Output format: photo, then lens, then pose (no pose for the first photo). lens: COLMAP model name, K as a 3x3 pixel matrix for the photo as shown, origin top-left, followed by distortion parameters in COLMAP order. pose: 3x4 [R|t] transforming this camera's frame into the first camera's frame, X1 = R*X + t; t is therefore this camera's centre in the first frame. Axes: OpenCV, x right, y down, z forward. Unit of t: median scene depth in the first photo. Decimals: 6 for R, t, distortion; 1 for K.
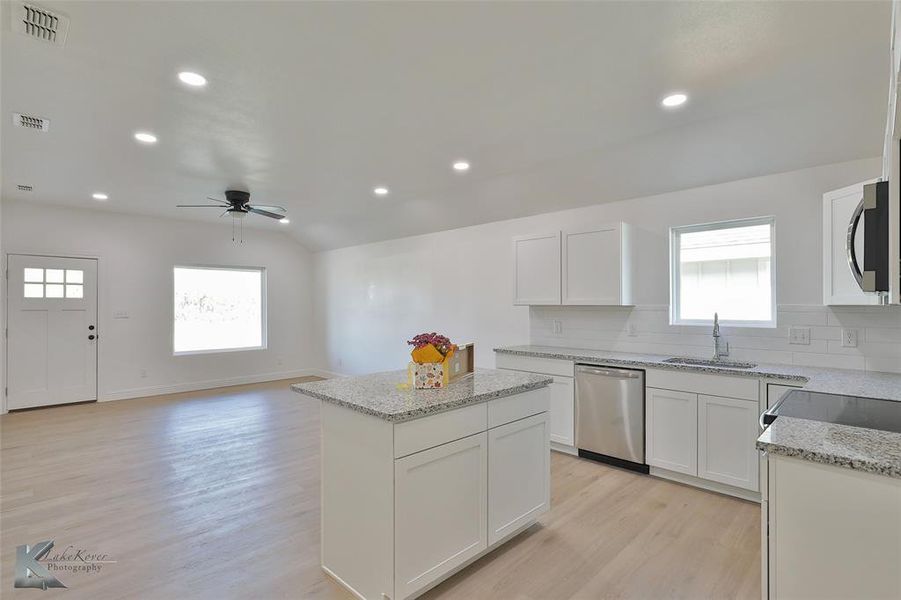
lens RADIAL K [[439.6, 0, 447.7], [0, 439.6, 303.8], [0, 0, 1]] dist [-0.003564, 0.000094]
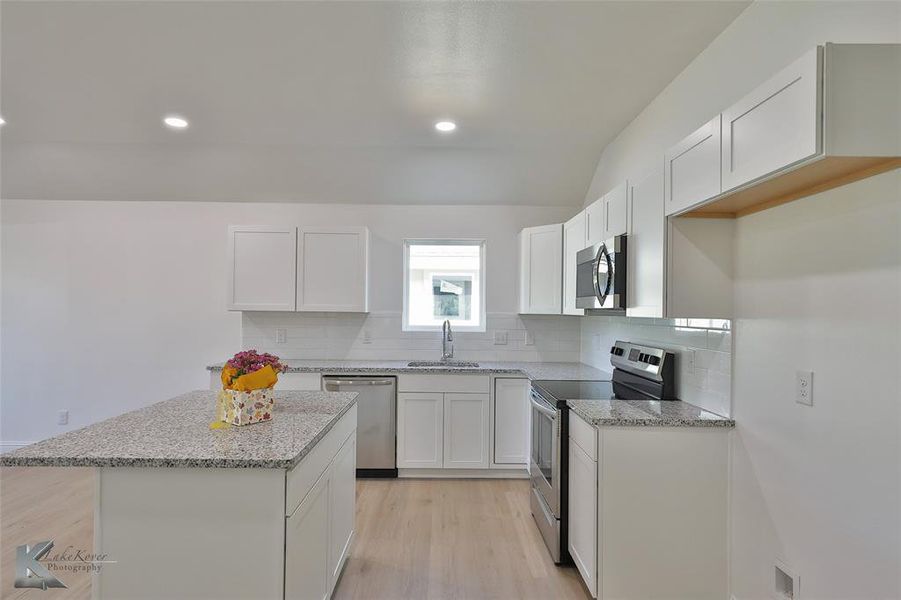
lens RADIAL K [[496.6, 0, 449.3], [0, 496.6, 304.3], [0, 0, 1]] dist [0.005273, 0.001372]
pose [[0.703079, 0.014695, 0.710960, -0.278760], [-0.012735, 0.999886, -0.008074, -0.008209], [-0.710998, -0.003377, 0.703186, 0.095507]]
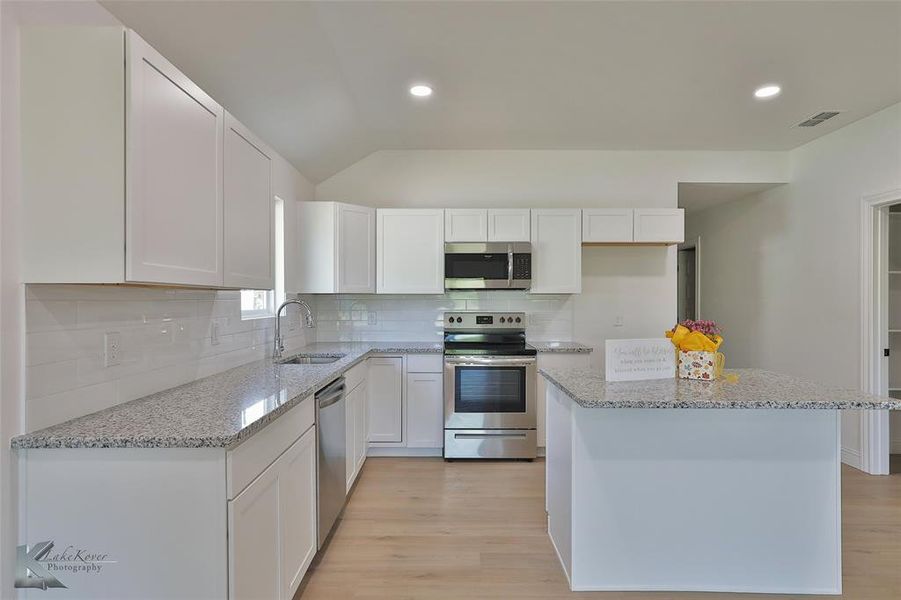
lens RADIAL K [[496.6, 0, 449.3], [0, 496.6, 304.3], [0, 0, 1]] dist [0.005273, 0.001372]
pose [[-0.706988, -0.007728, 0.707183, -0.278686], [-0.002802, 0.999963, 0.008126, 0.016915], [-0.707220, 0.003763, -0.706984, 1.415323]]
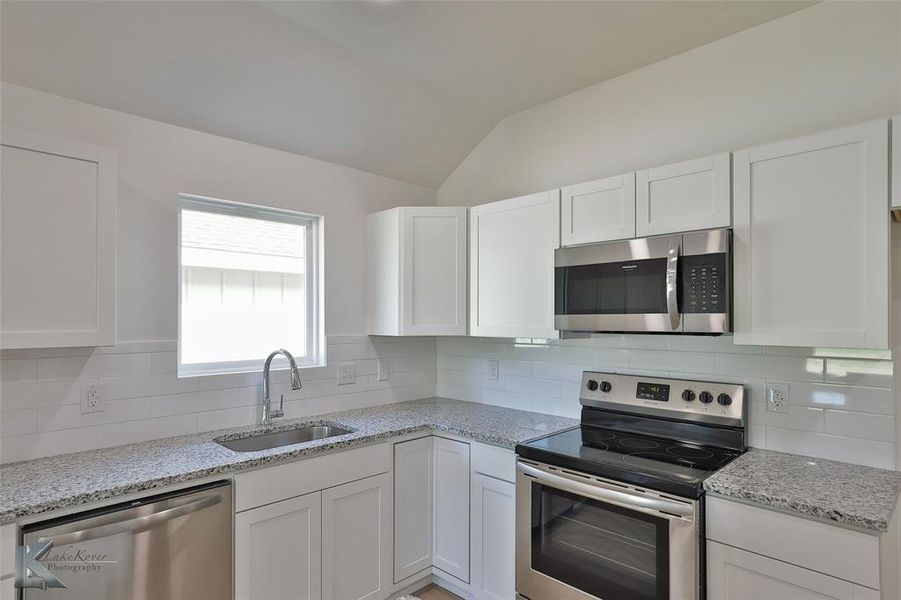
lens RADIAL K [[503.7, 0, 450.5], [0, 503.7, 314.4], [0, 0, 1]] dist [0.026620, 0.000312]
pose [[0.007887, 0.006212, 0.999950, -0.107440], [-0.002960, 0.999976, -0.006188, -0.027533], [-0.999965, -0.002911, 0.007906, 0.721057]]
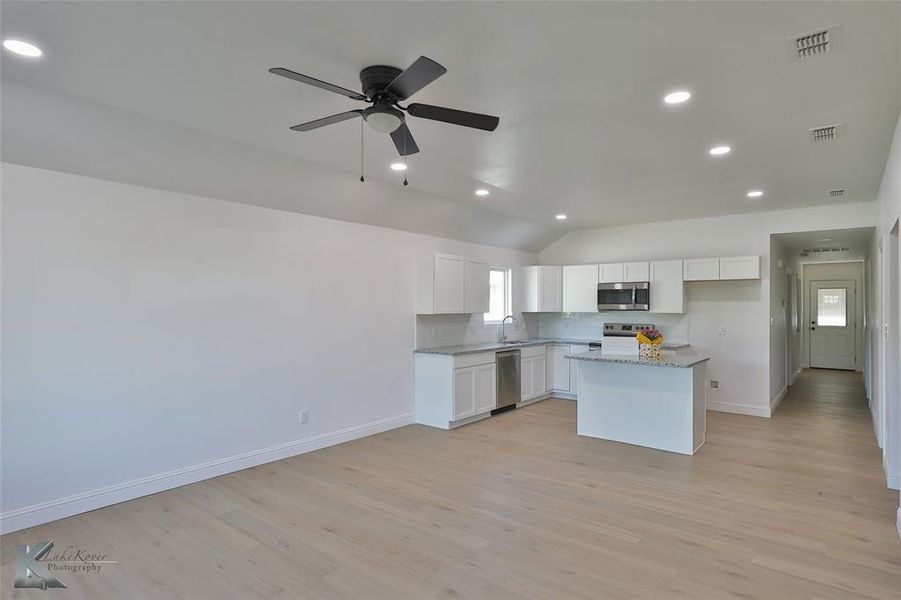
lens RADIAL K [[496.6, 0, 449.3], [0, 496.6, 304.3], [0, 0, 1]] dist [0.005273, 0.001372]
pose [[-0.120395, -0.000031, 0.992726, -1.451889], [-0.004047, 0.999992, -0.000460, -0.029593], [-0.992718, -0.004073, -0.120395, 1.465106]]
